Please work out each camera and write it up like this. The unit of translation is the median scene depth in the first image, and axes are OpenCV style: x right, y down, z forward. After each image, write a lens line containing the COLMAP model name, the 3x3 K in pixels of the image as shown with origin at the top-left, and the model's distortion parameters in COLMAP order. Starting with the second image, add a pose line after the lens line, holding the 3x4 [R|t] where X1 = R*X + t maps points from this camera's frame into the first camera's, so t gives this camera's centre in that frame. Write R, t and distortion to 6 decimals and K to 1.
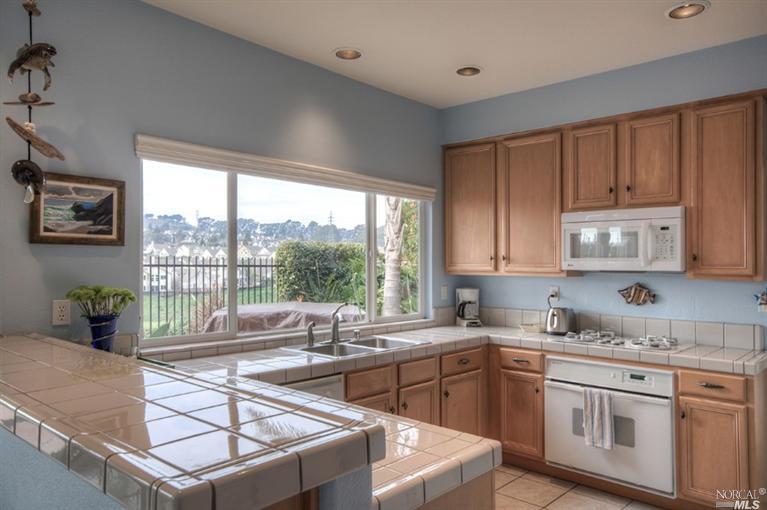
lens RADIAL K [[558.4, 0, 388.9], [0, 558.4, 256.3], [0, 0, 1]] dist [0.030879, 0.001995]
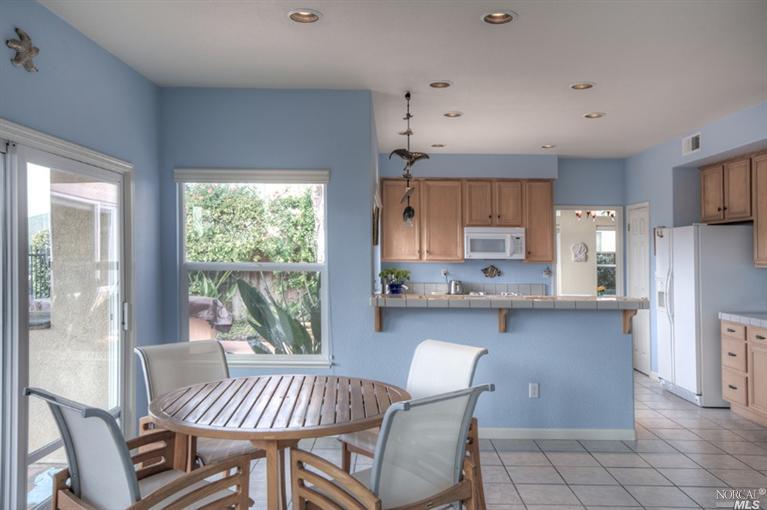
lens RADIAL K [[639.7, 0, 387.3], [0, 639.7, 258.2], [0, 0, 1]] dist [-0.037263, 0.066675]
pose [[0.739824, -0.005167, 0.672780, -1.224027], [-0.009995, 0.999776, 0.018669, -0.012765], [-0.672726, -0.020536, 0.739607, -0.345335]]
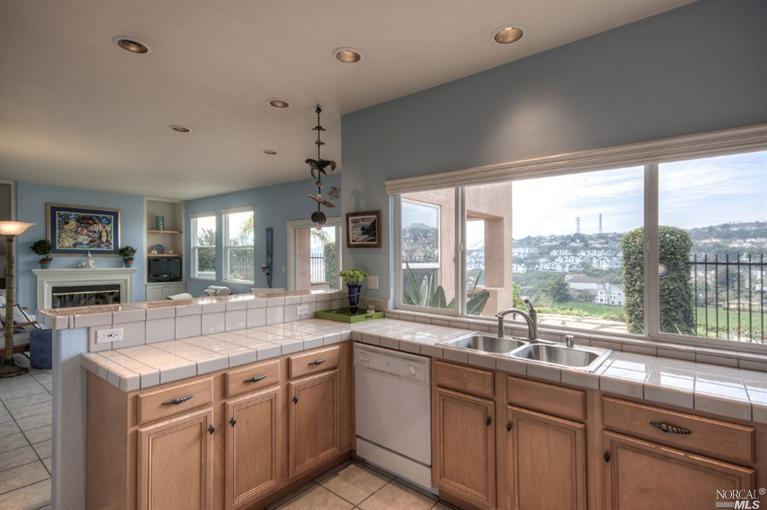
lens RADIAL K [[381.3, 0, 382.0], [0, 381.3, 250.4], [0, 0, 1]] dist [0.013510, -0.001468]
pose [[0.037031, -0.024874, -0.999004, 0.414690], [0.003970, 0.999686, -0.024744, 0.012025], [0.999306, -0.003049, 0.037119, 0.554972]]
